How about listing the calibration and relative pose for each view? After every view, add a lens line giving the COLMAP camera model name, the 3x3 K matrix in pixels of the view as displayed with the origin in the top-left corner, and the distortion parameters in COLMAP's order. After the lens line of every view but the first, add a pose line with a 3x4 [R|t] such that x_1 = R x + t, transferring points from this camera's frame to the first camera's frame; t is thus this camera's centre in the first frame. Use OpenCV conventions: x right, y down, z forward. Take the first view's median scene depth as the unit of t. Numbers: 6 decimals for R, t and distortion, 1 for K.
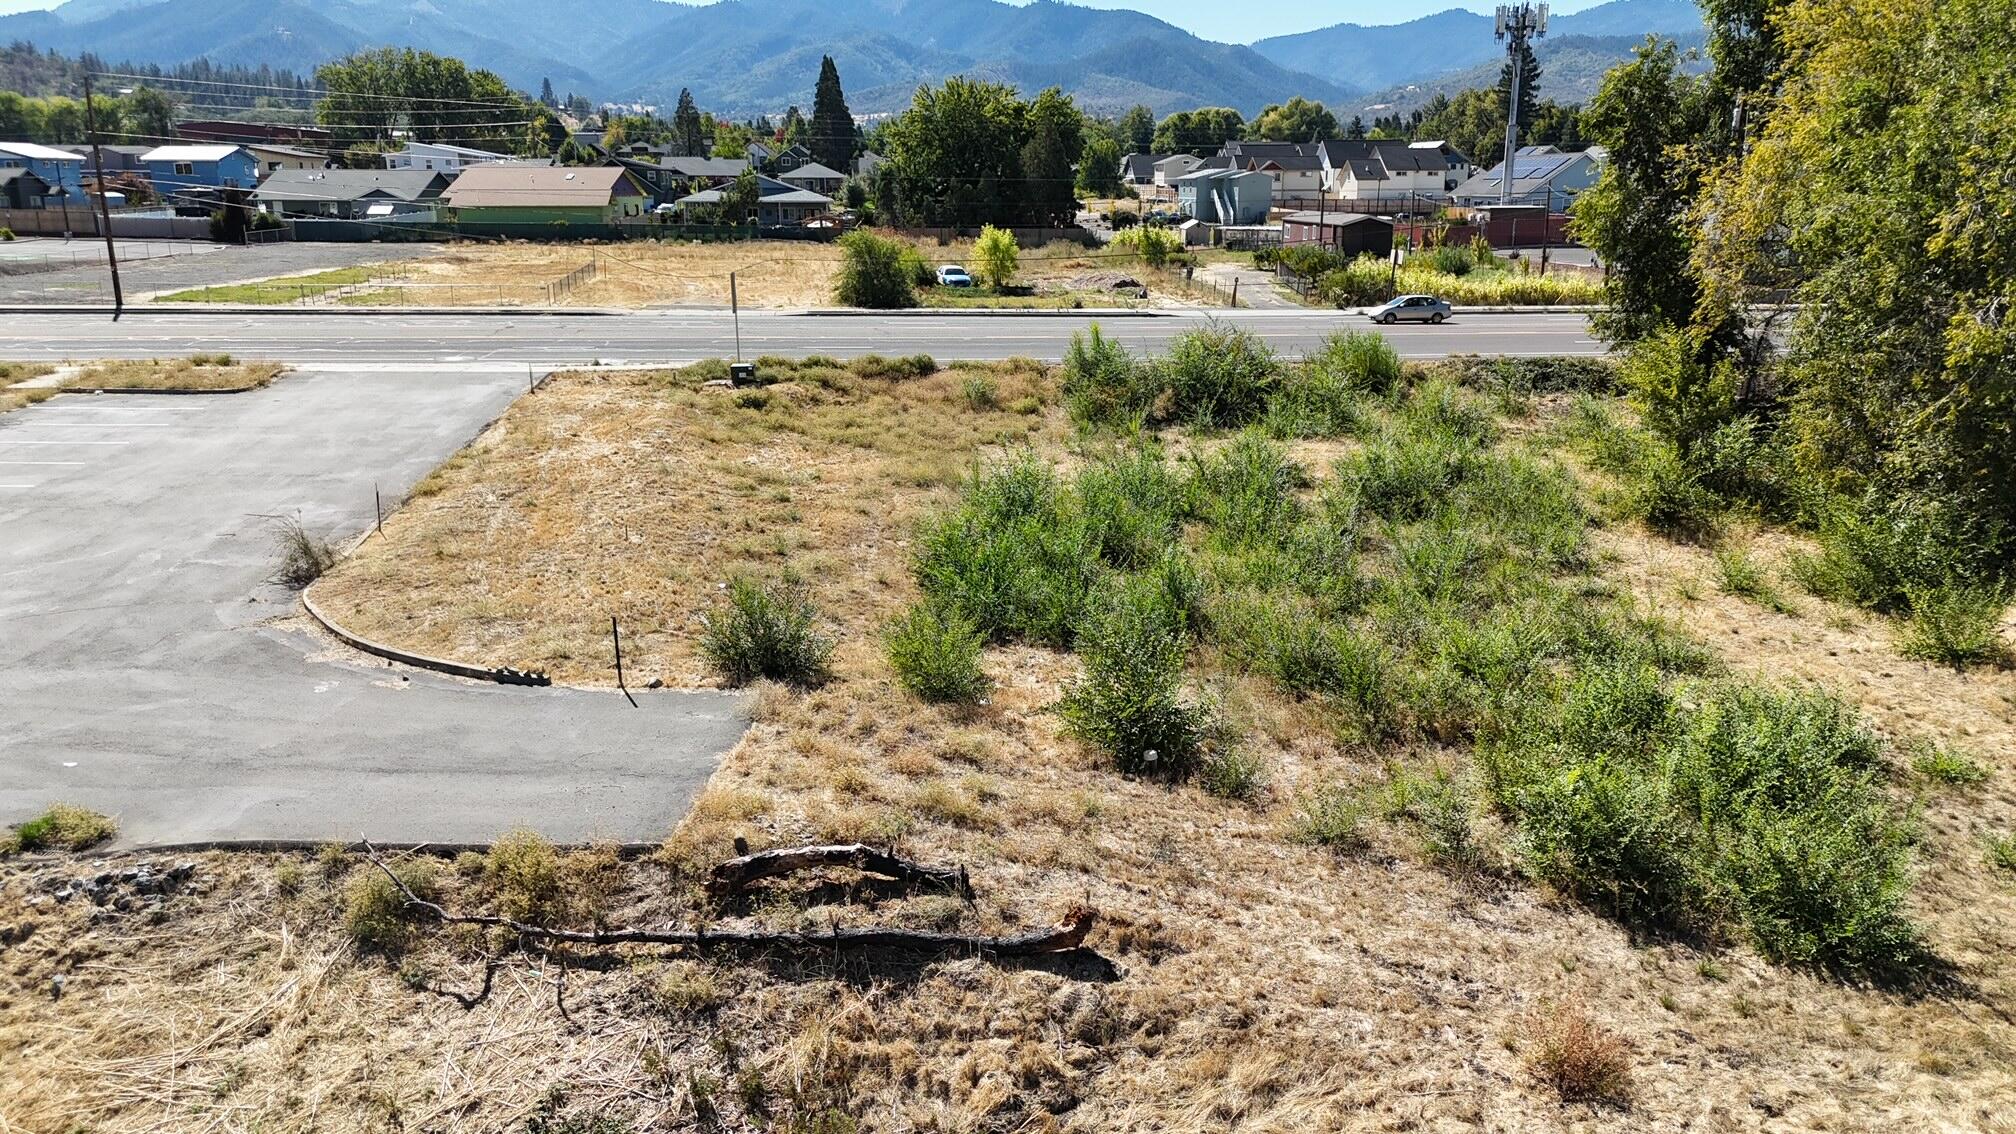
lens RADIAL K [[1485.1, 0, 1011.5], [0, 1485.1, 556.4], [0, 0, 1]] dist [0.063670, -0.055281]
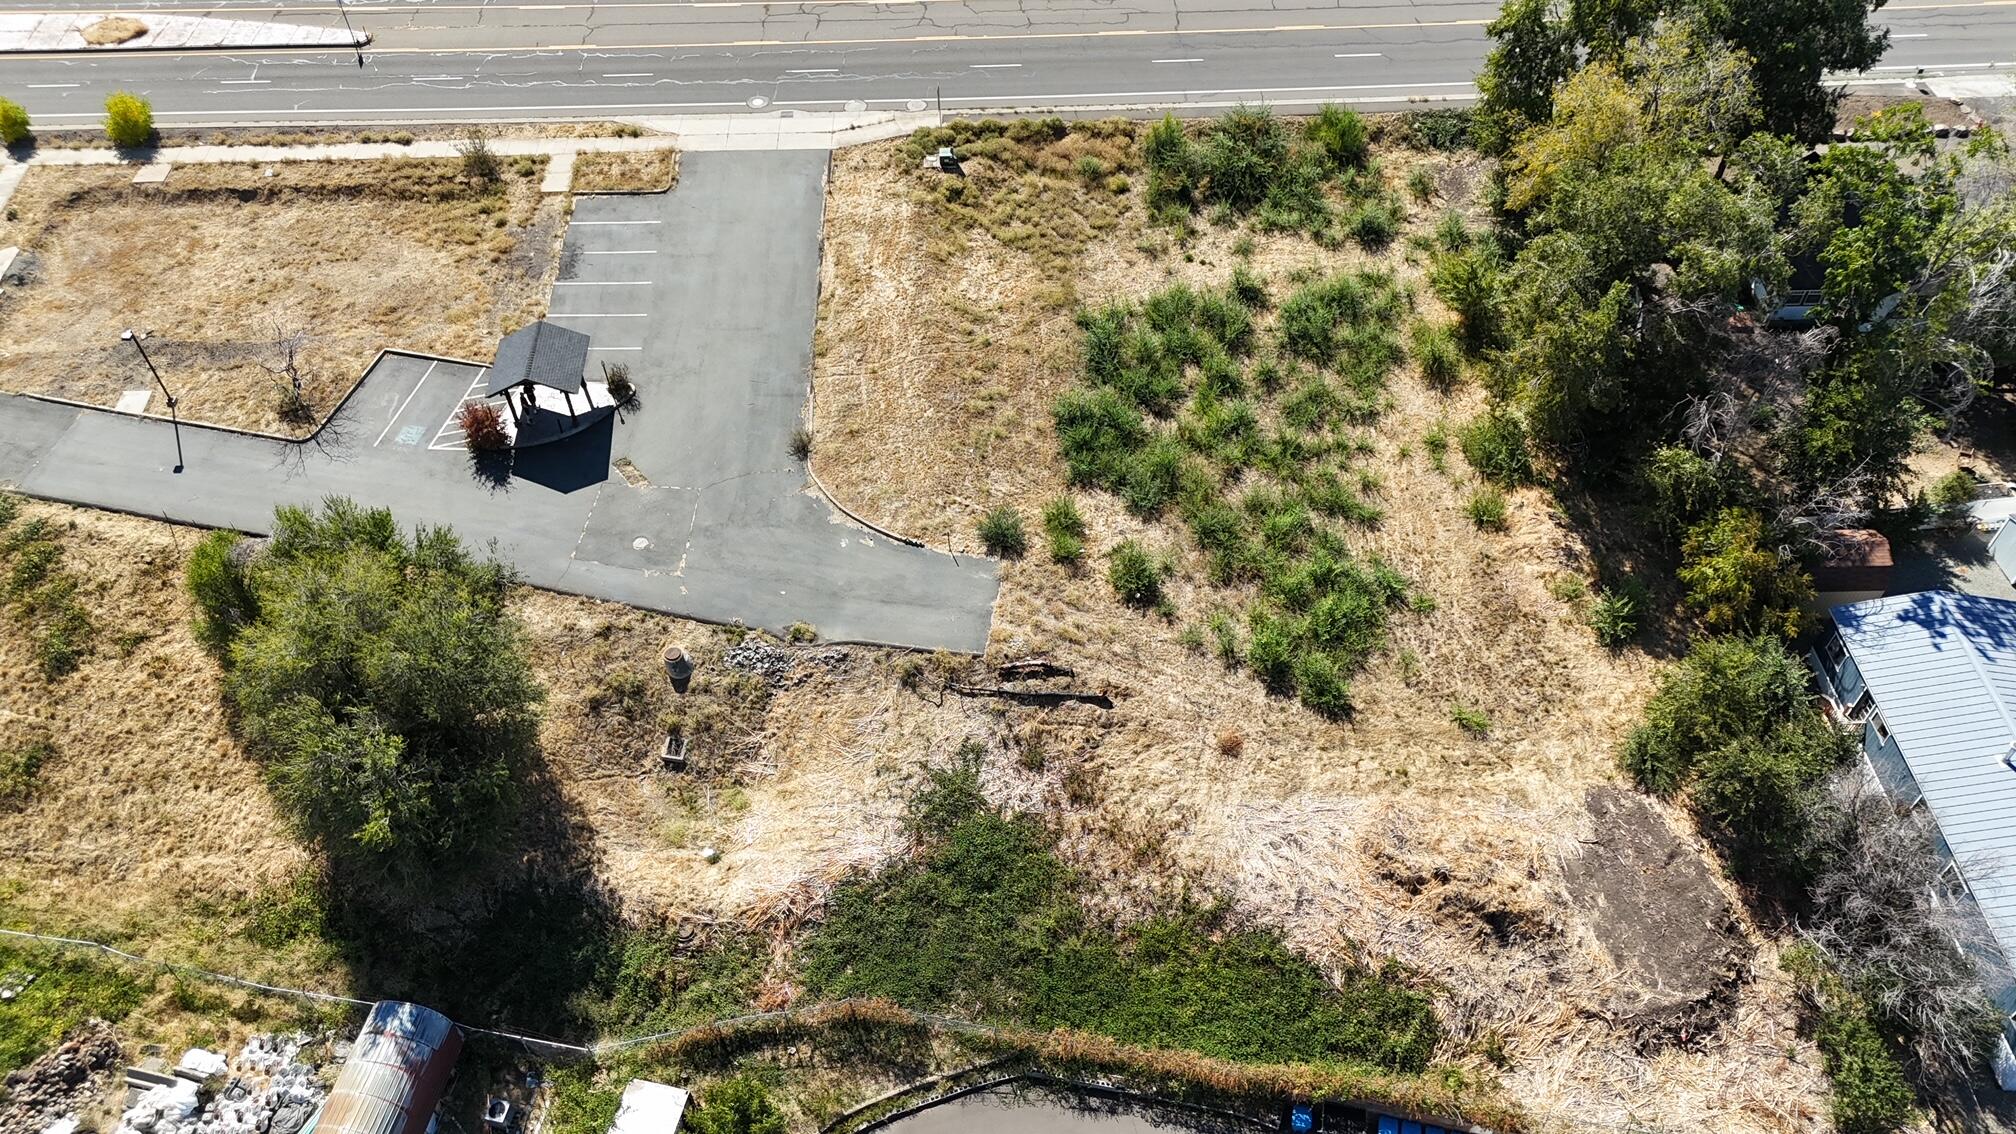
lens RADIAL K [[1485.1, 0, 1011.5], [0, 1485.1, 556.4], [0, 0, 1]] dist [0.063670, -0.055281]
pose [[0.997424, 0.051272, -0.050156, -0.012906], [-0.015865, 0.839671, 0.542863, -1.901260], [0.069948, -0.540669, 0.838322, -1.770274]]
